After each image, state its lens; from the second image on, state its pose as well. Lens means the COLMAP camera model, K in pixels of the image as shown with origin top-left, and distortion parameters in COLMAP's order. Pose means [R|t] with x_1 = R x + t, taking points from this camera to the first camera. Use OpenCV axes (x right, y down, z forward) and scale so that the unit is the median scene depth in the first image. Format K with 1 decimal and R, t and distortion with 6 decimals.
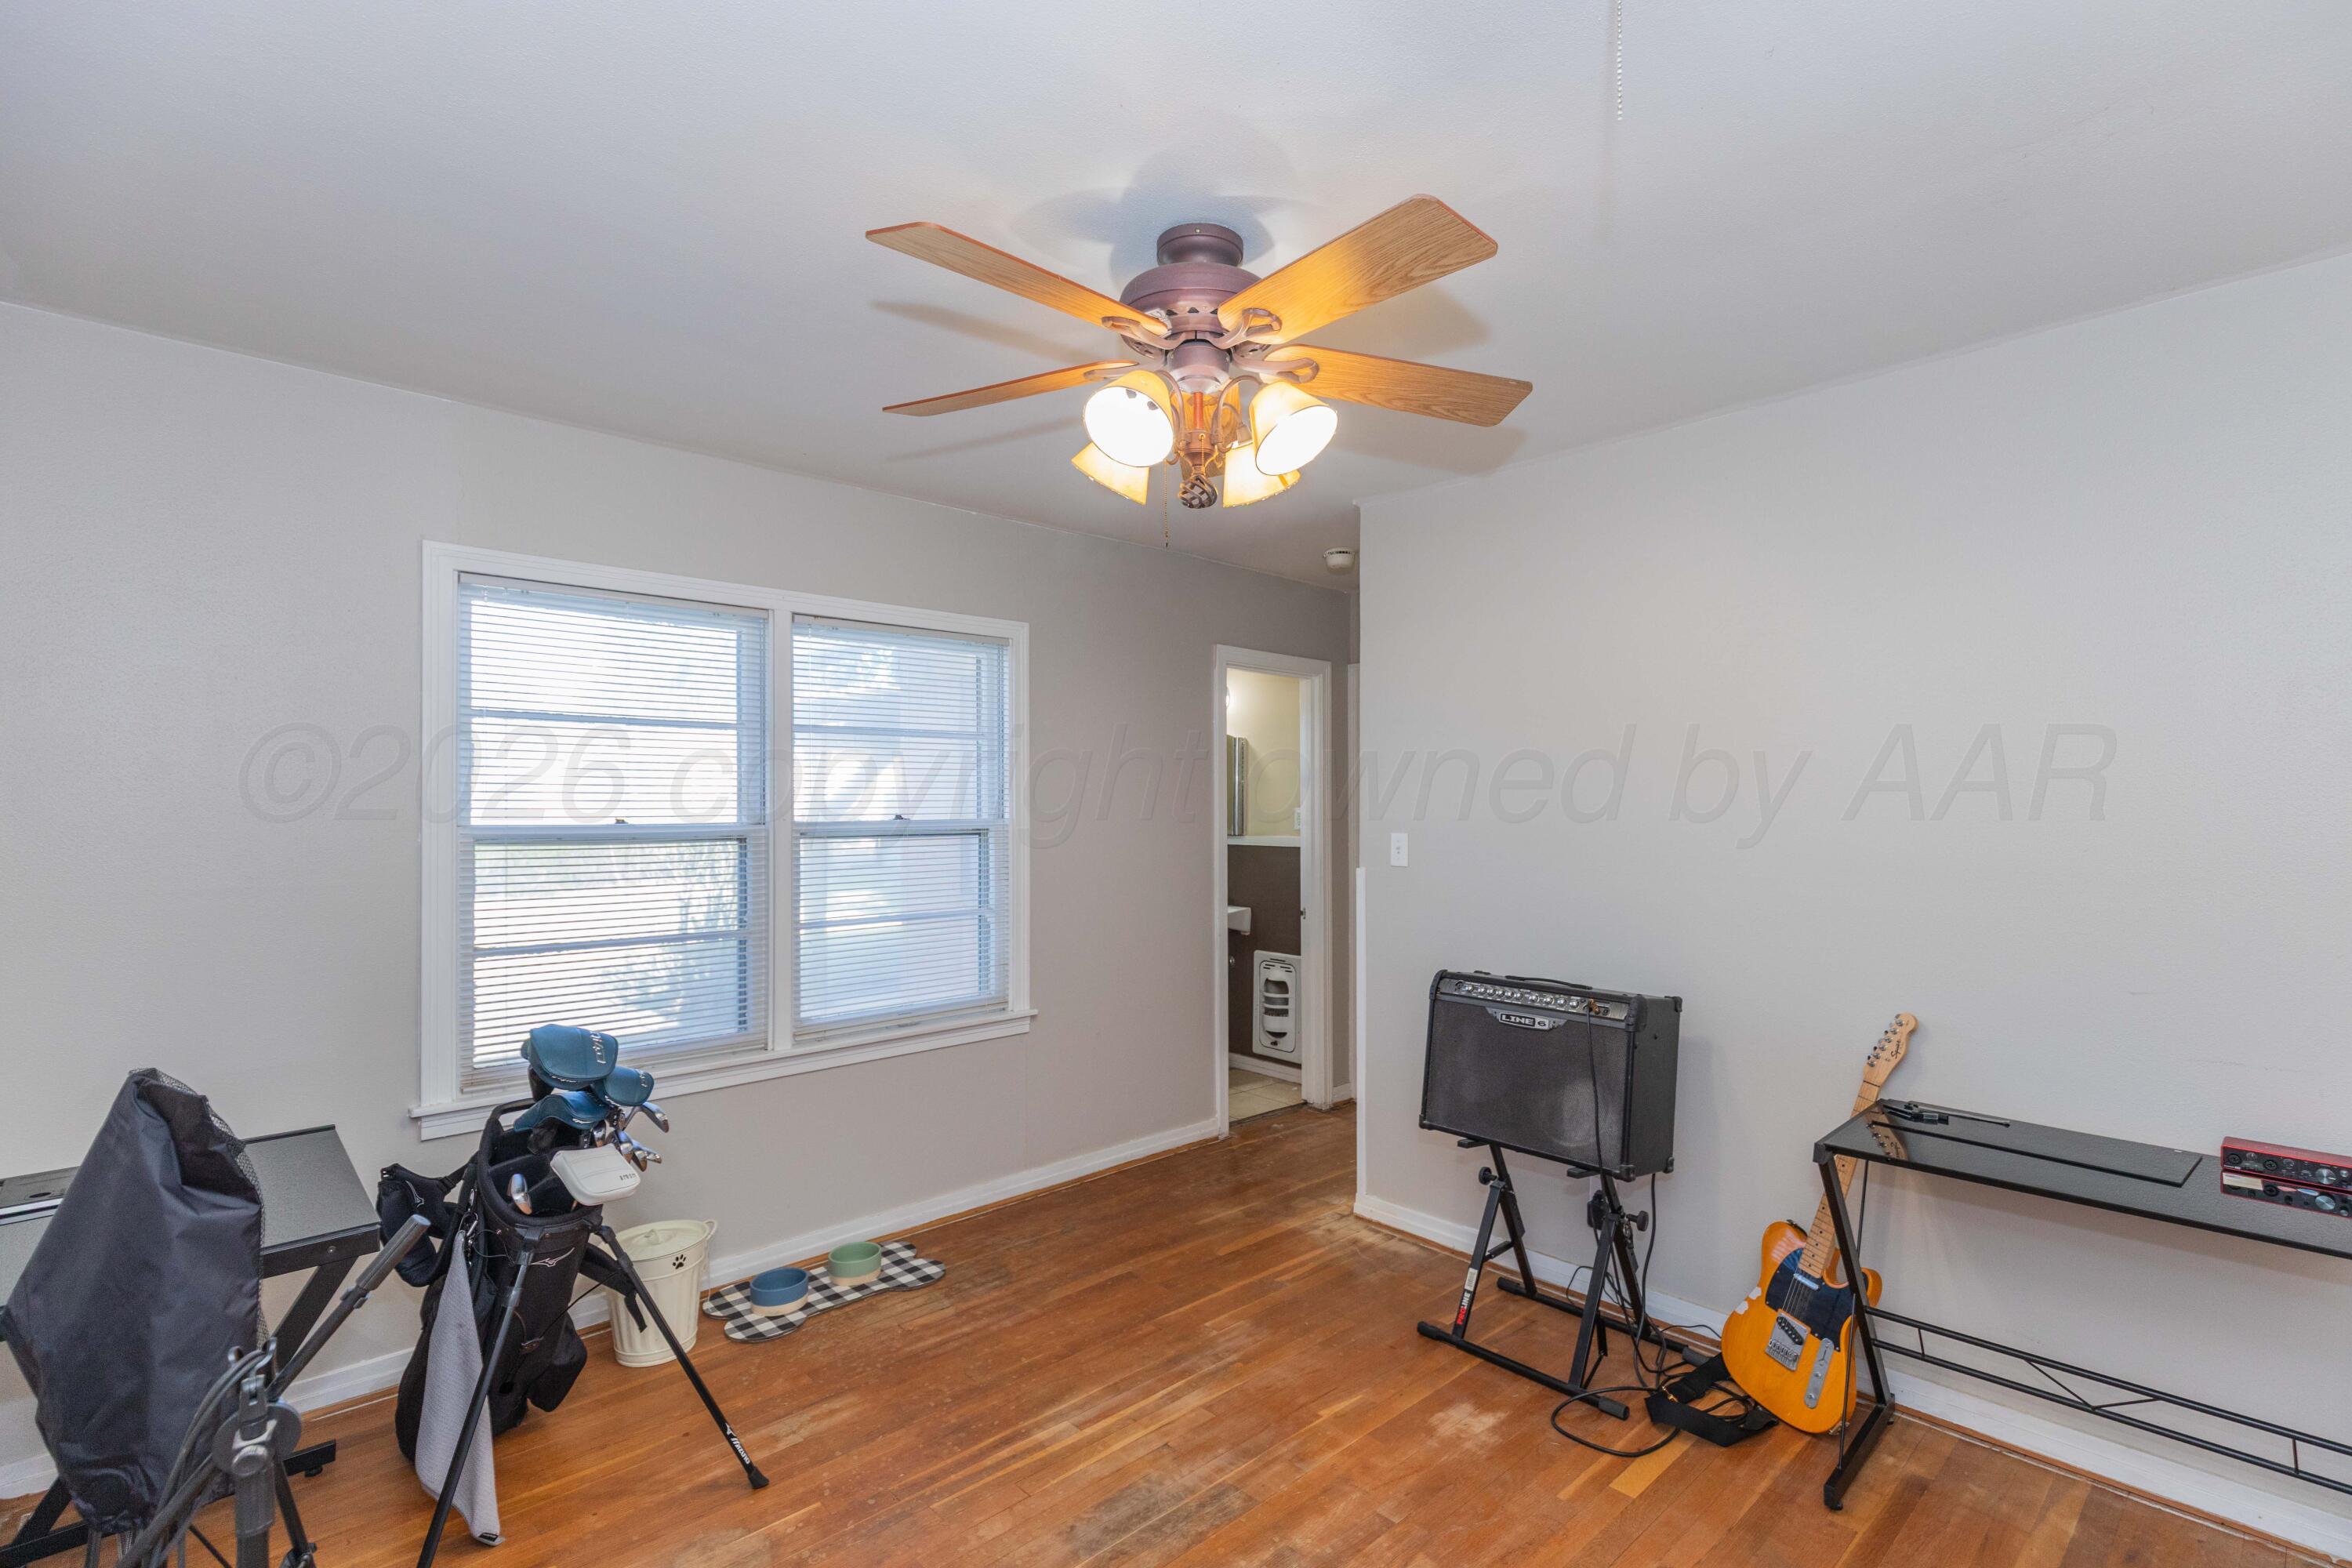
lens RADIAL K [[1084.4, 0, 1183.0], [0, 1084.4, 795.8], [0, 0, 1]] dist [-0.000520, -0.000159]
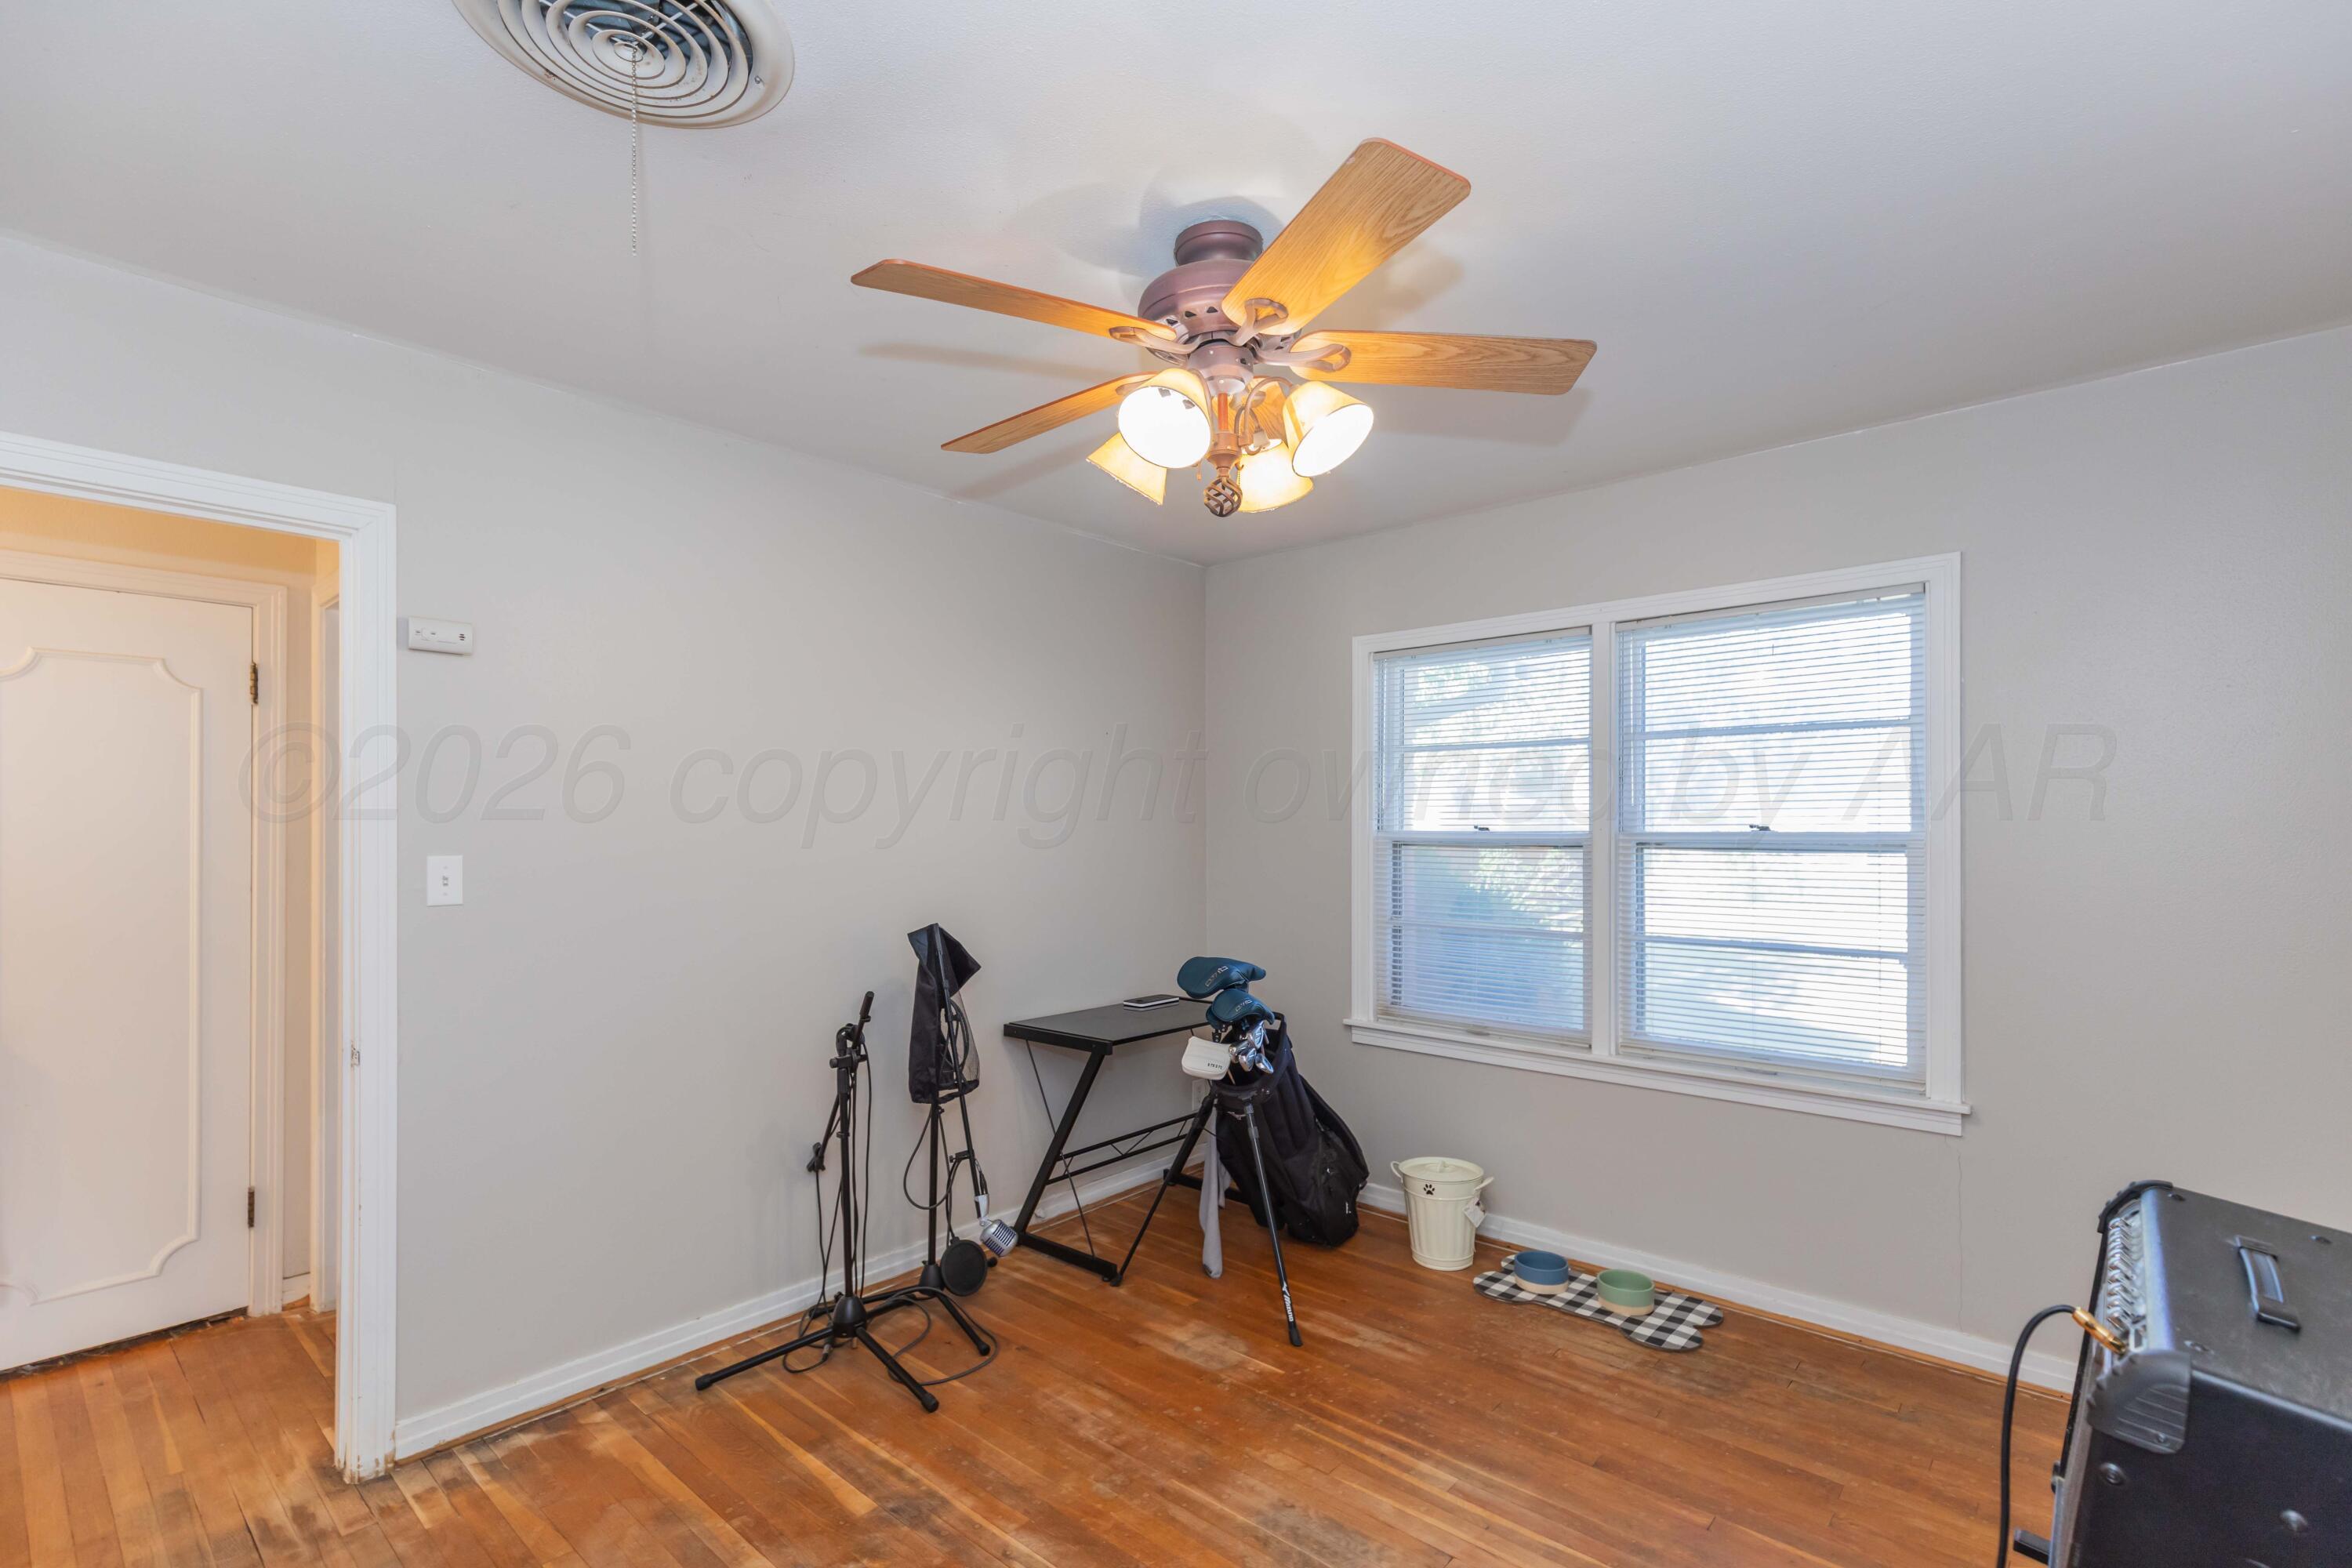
lens RADIAL K [[1057.9, 0, 1189.8], [0, 1057.9, 820.6], [0, 0, 1]] dist [0.000429, -0.000221]
pose [[0.083776, 0.000561, -0.996484, 0.636070], [0.016843, 0.999856, 0.001979, 0.006455], [0.996342, -0.016950, 0.083754, 0.579438]]
